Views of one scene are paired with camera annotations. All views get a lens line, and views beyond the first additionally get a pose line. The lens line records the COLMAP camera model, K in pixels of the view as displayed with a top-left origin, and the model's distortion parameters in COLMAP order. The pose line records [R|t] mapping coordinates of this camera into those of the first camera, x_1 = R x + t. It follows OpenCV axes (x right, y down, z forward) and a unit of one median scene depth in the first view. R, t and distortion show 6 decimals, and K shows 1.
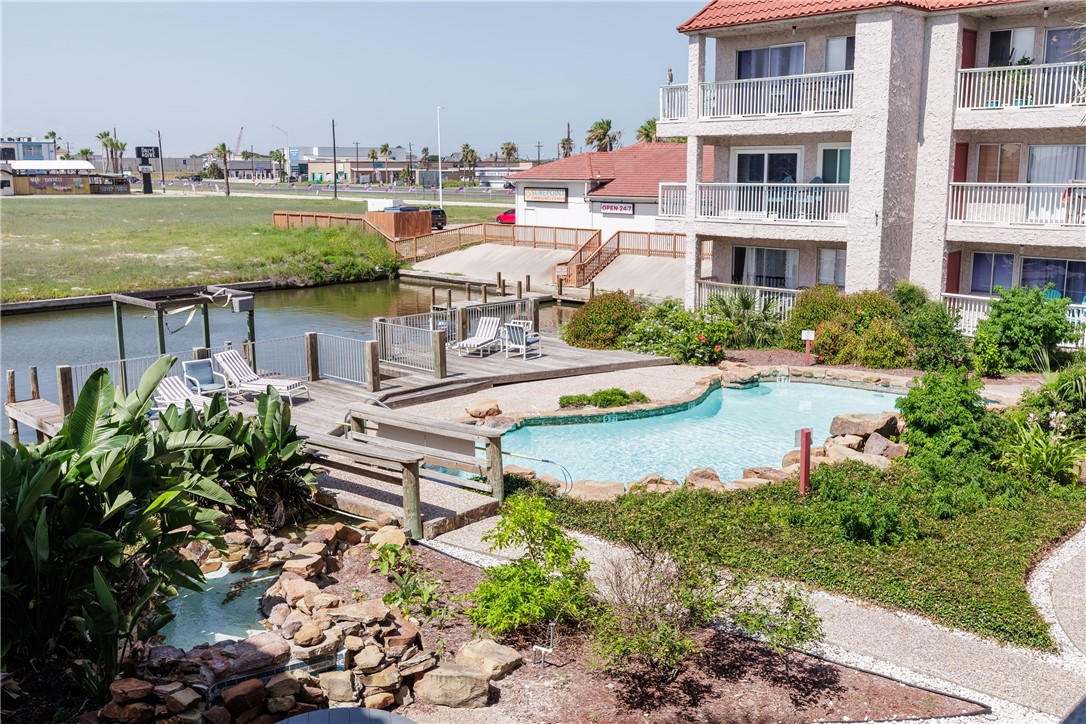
lens RADIAL K [[1020.9, 0, 543.9], [0, 1020.9, 375.1], [0, 0, 1]] dist [-0.007047, 0.008581]
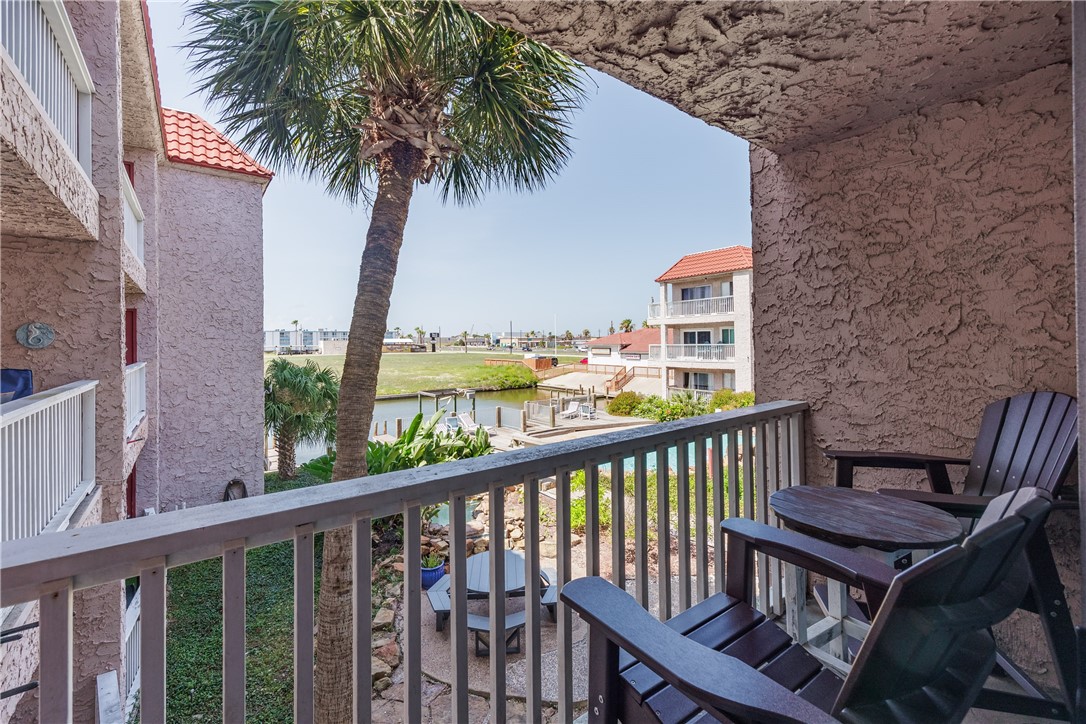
lens RADIAL K [[454.4, 0, 542.7], [0, 454.4, 337.5], [0, 0, 1]] dist [0.001393, 0.000127]
pose [[0.991634, -0.010177, -0.128683, 0.007495], [-0.016459, 0.978781, -0.204246, 0.009531], [0.128031, 0.204655, 0.970425, -0.028536]]
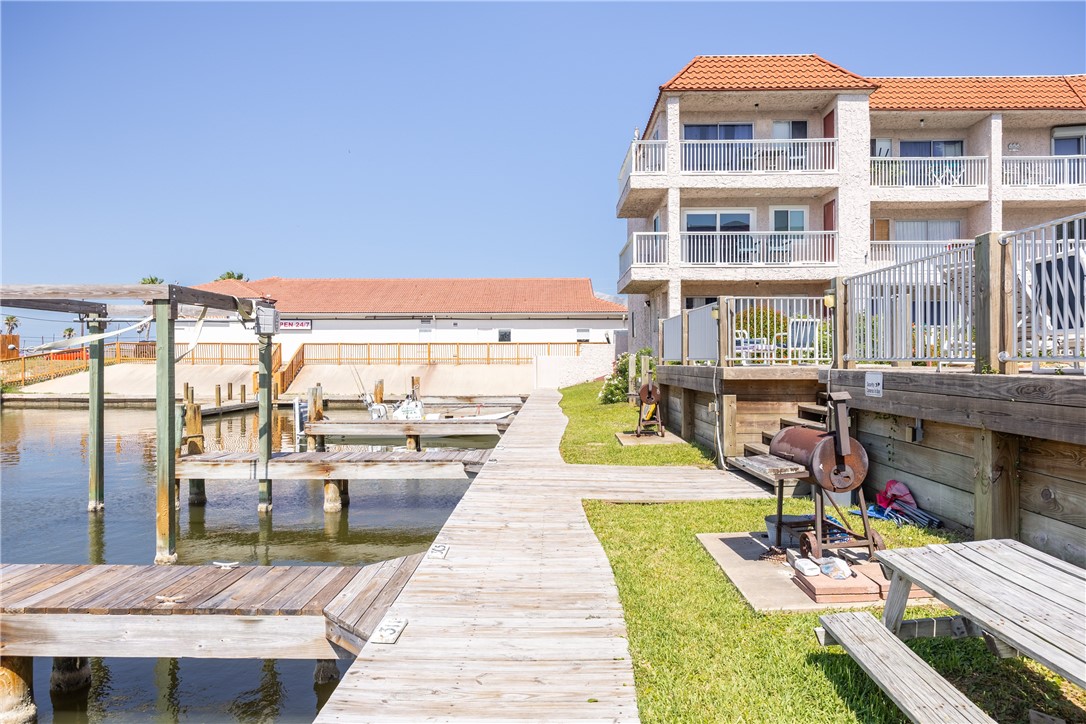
lens RADIAL K [[666.4, 0, 543.0], [0, 666.4, 362.0], [0, 0, 1]] dist [0.002684, 0.000523]
pose [[0.721431, 0.000676, 0.692487, -0.431497], [0.136173, 0.980336, -0.142821, 0.024235], [-0.678966, 0.197333, 0.707152, 0.629475]]
